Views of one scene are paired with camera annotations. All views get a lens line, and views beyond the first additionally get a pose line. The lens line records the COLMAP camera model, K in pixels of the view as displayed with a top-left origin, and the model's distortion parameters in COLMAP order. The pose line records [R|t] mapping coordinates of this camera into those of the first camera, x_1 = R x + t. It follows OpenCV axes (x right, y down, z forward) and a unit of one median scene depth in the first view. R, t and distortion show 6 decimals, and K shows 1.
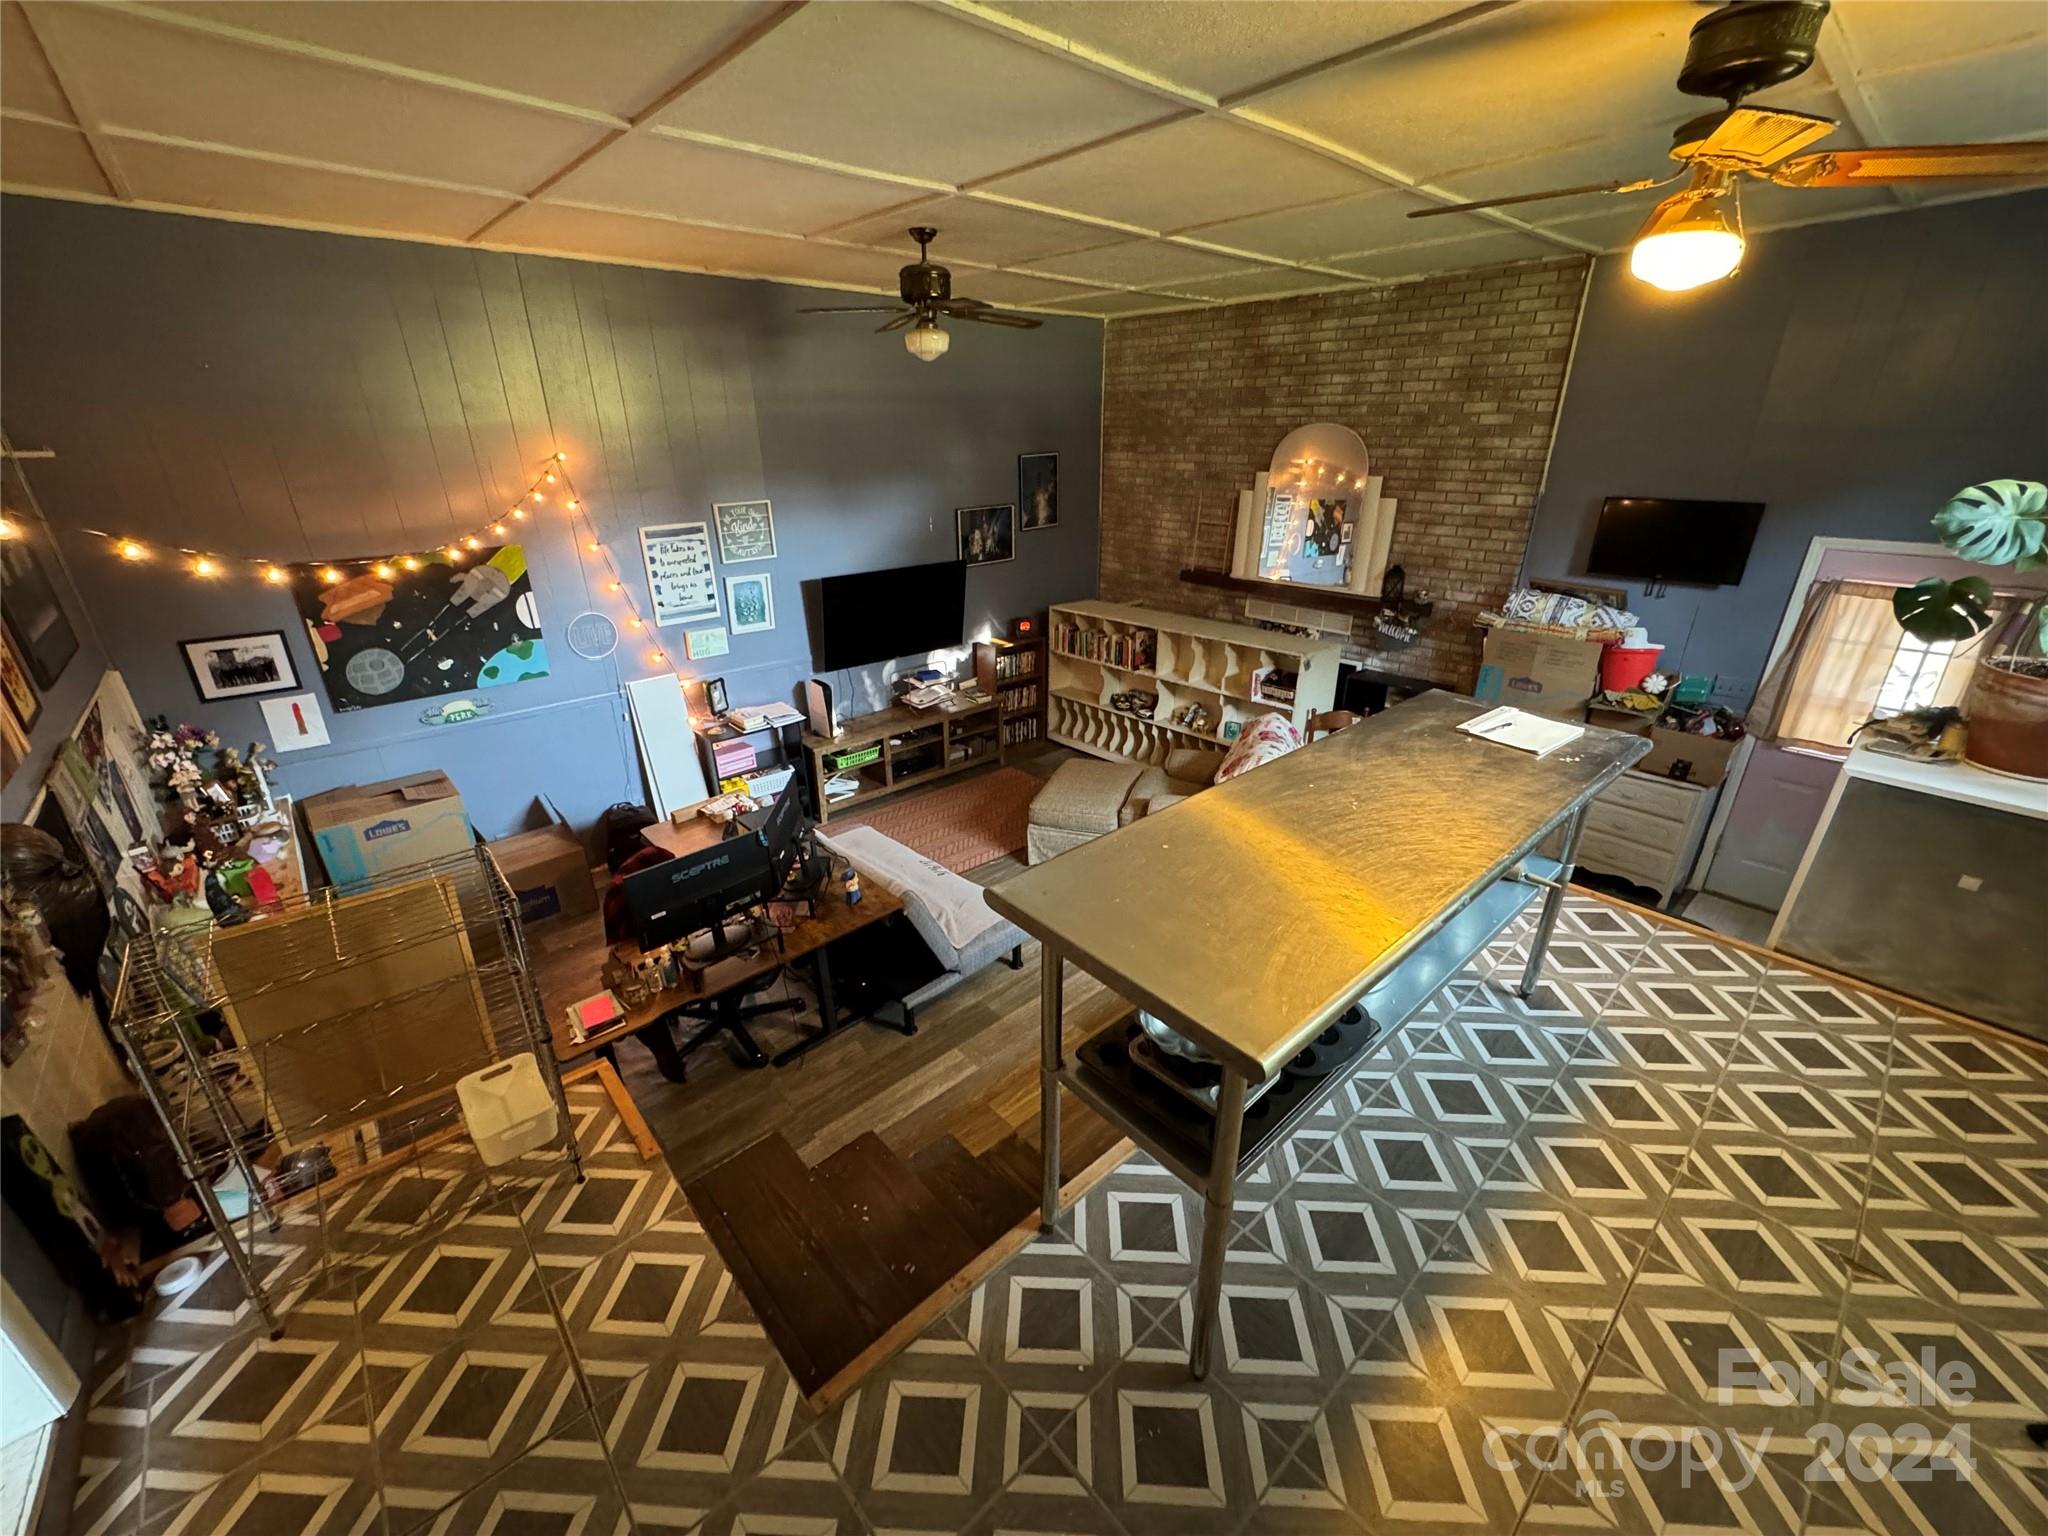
lens RADIAL K [[818.7, 0, 1023.6], [0, 818.7, 770.3], [0, 0, 1]] dist [-0.002105, 0.000378]
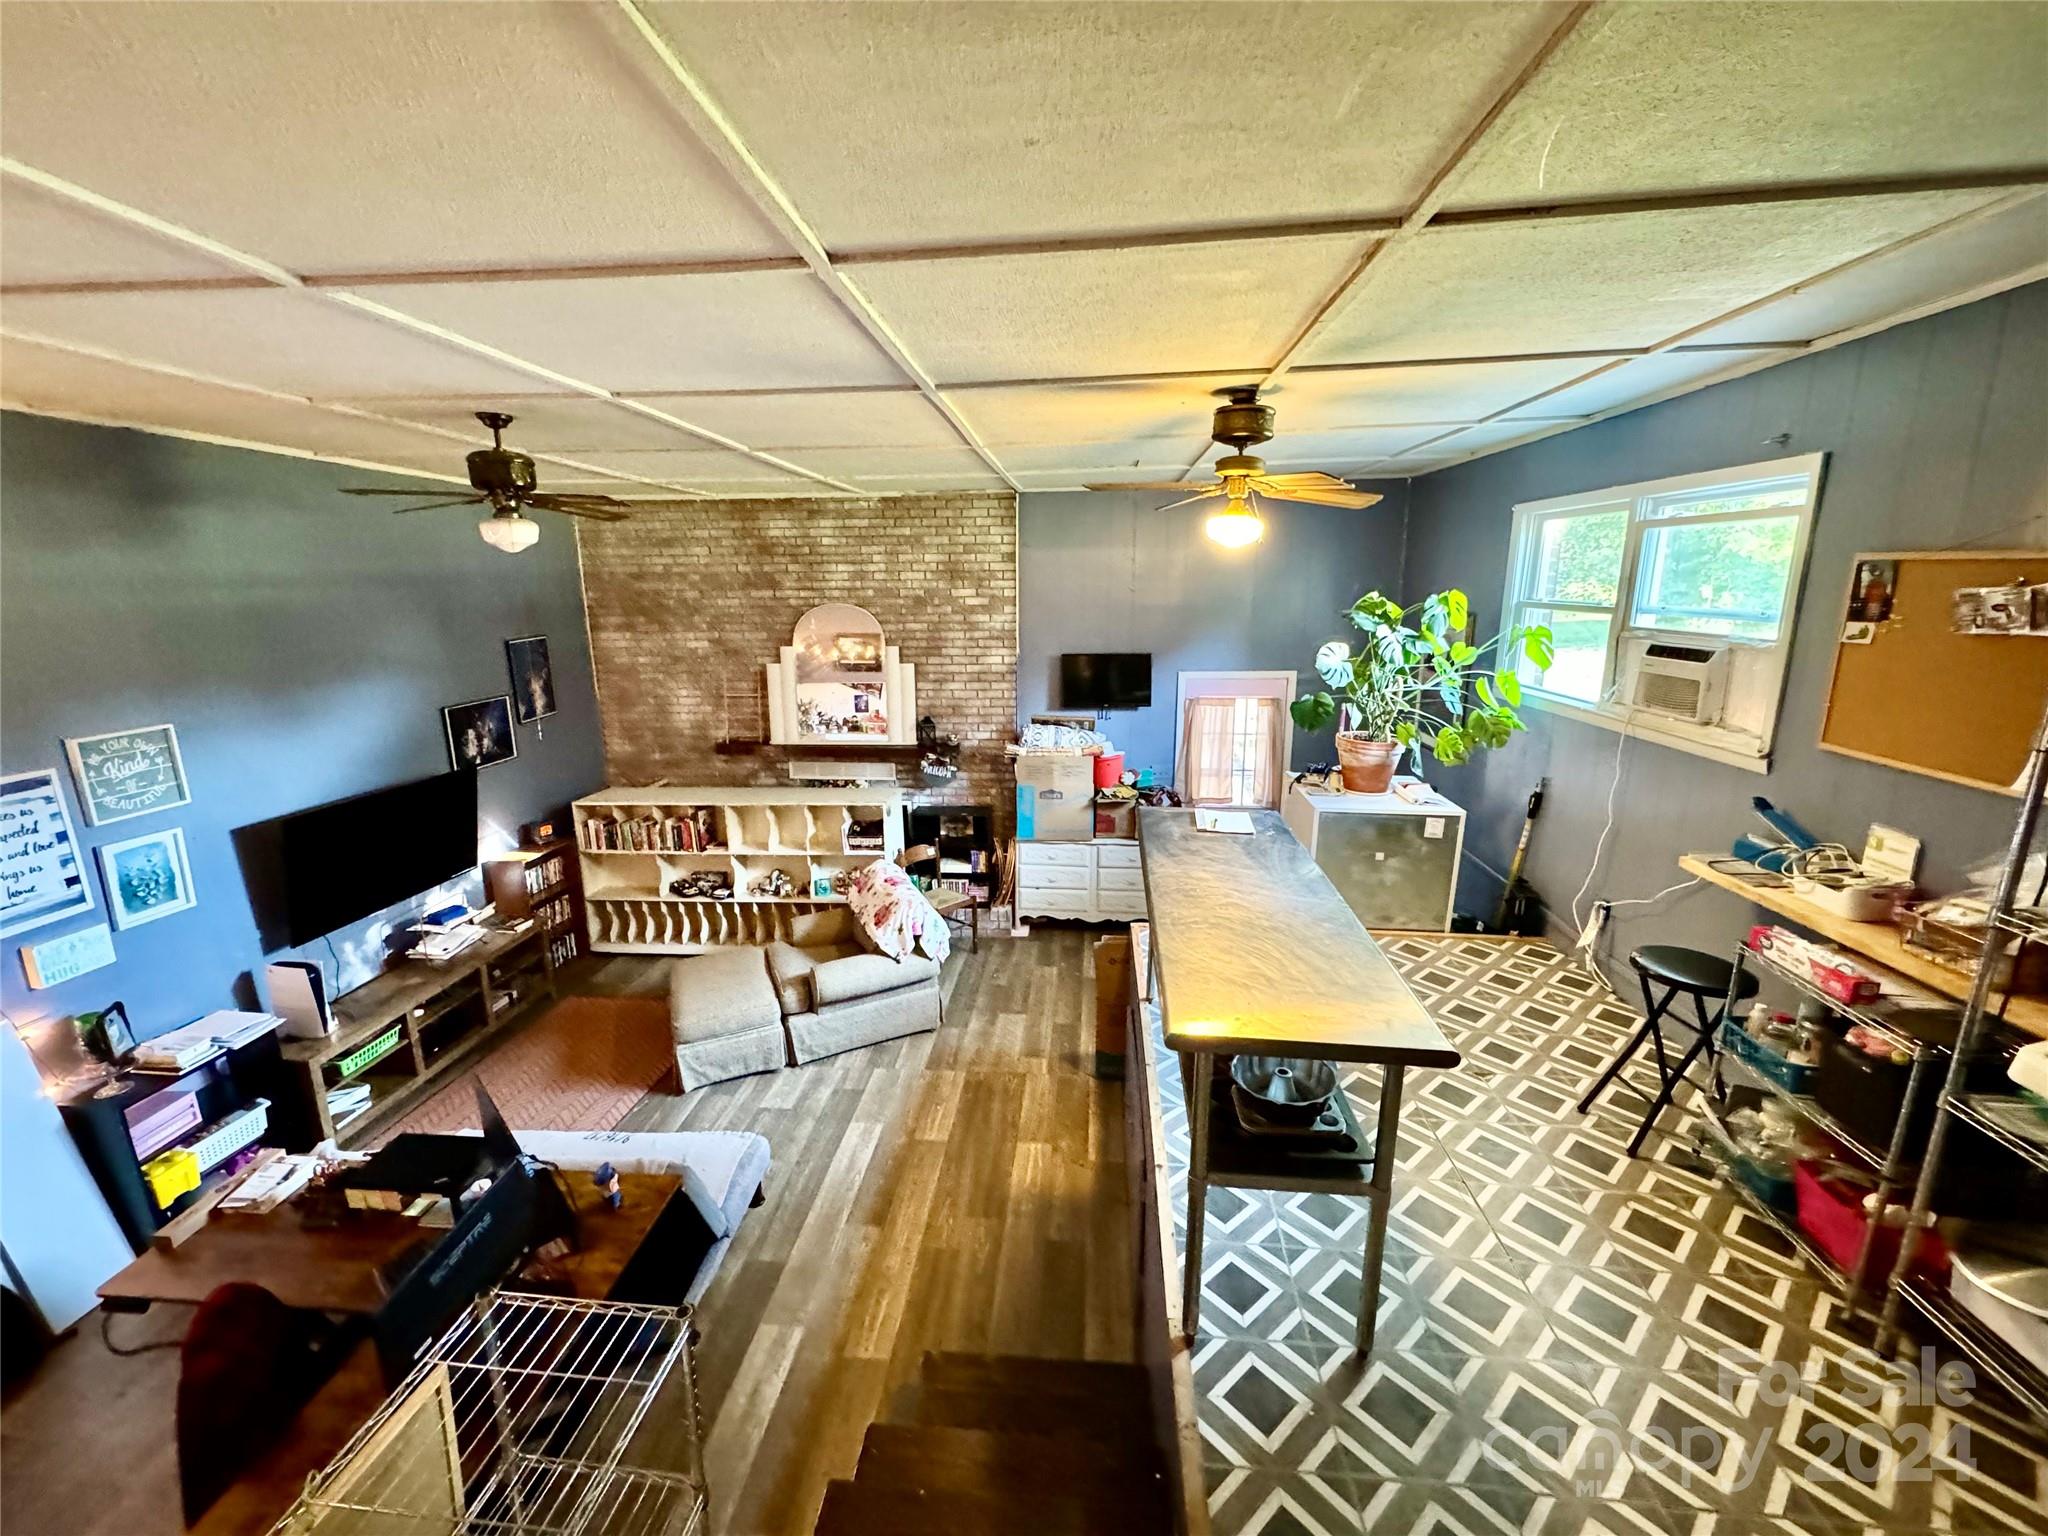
lens RADIAL K [[818.7, 0, 1025.7], [0, 818.7, 768.5], [0, 0, 1]] dist [-0.002105, 0.000378]
pose [[0.729571, -0.148972, 0.667483, -0.238019], [0.266825, 0.960645, -0.077243, -0.047683], [-0.629706, 0.234455, 0.740608, 0.047466]]
